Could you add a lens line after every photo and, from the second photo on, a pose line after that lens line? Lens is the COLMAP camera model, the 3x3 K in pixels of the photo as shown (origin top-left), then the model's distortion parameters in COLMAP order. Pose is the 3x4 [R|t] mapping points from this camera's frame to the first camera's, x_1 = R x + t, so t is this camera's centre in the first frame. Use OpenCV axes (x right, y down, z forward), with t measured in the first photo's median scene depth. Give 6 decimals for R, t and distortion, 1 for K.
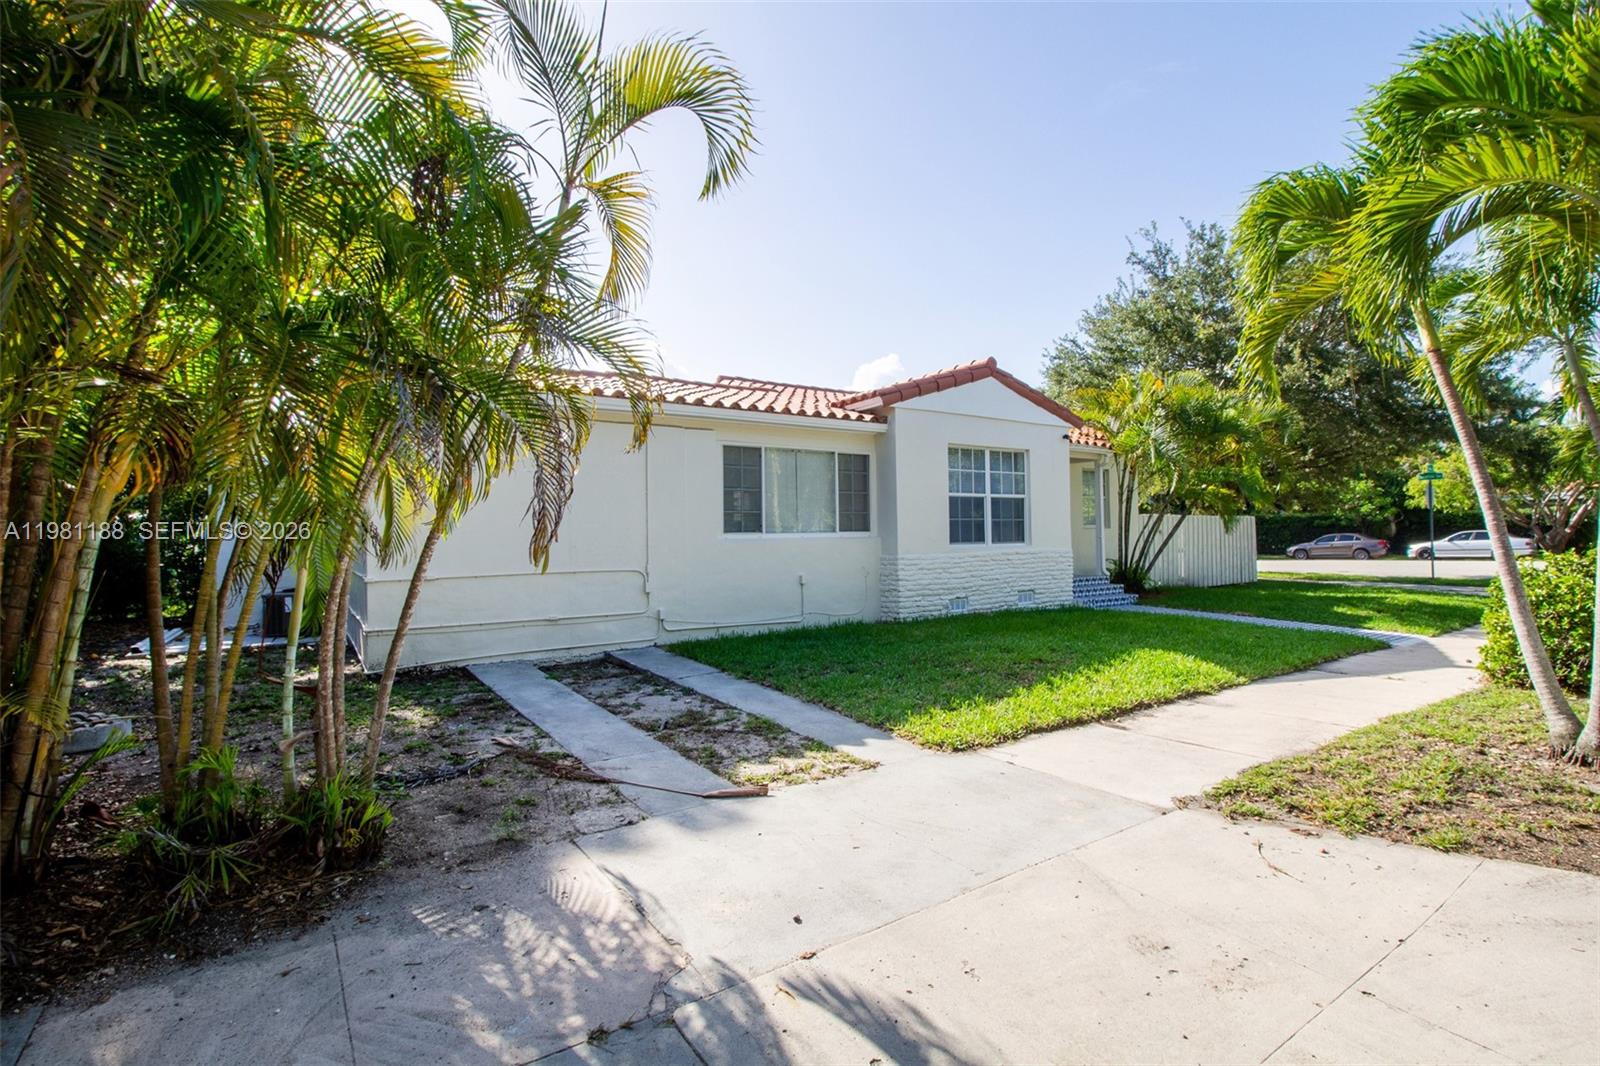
lens RADIAL K [[750.3, 0, 800.0], [0, 750.3, 533.0], [0, 0, 1]] dist [0.000407, 0.000052]
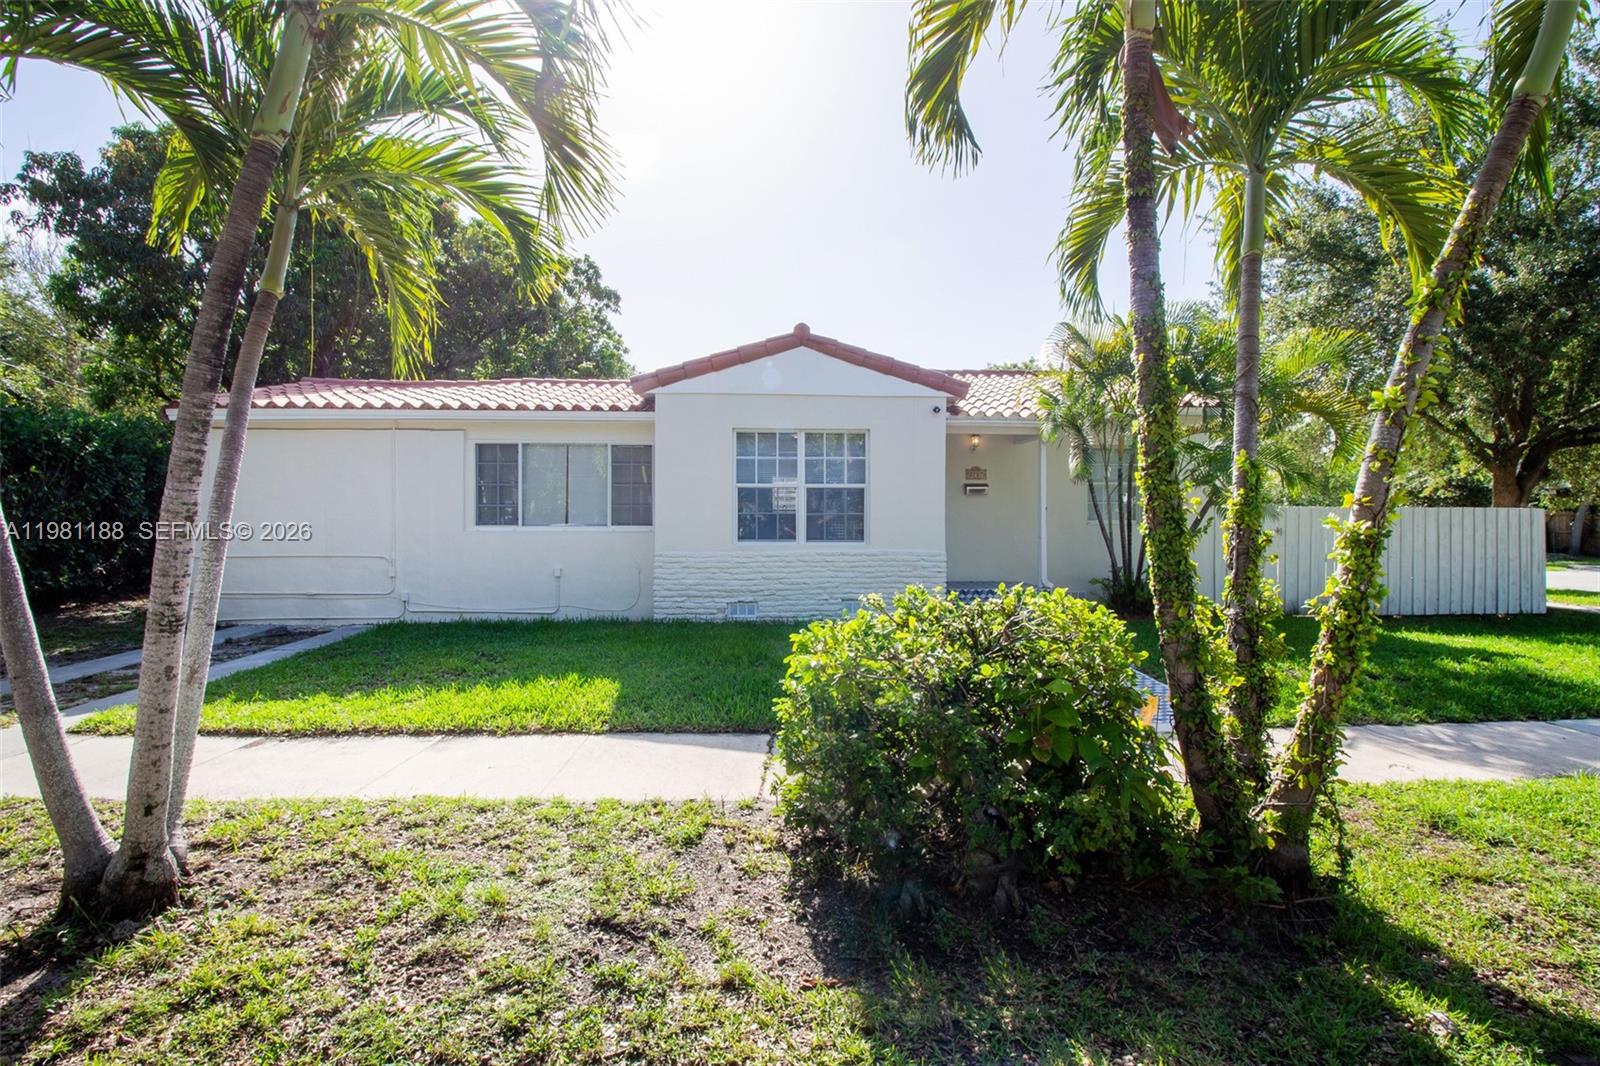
lens RADIAL K [[750.3, 0, 800.0], [0, 750.3, 533.0], [0, 0, 1]] dist [0.000407, 0.000052]
pose [[0.842109, 0.014530, -0.539112, 0.741444], [-0.011842, 0.999894, 0.008452, -0.003542], [0.539177, -0.000734, 0.842192, 0.289927]]
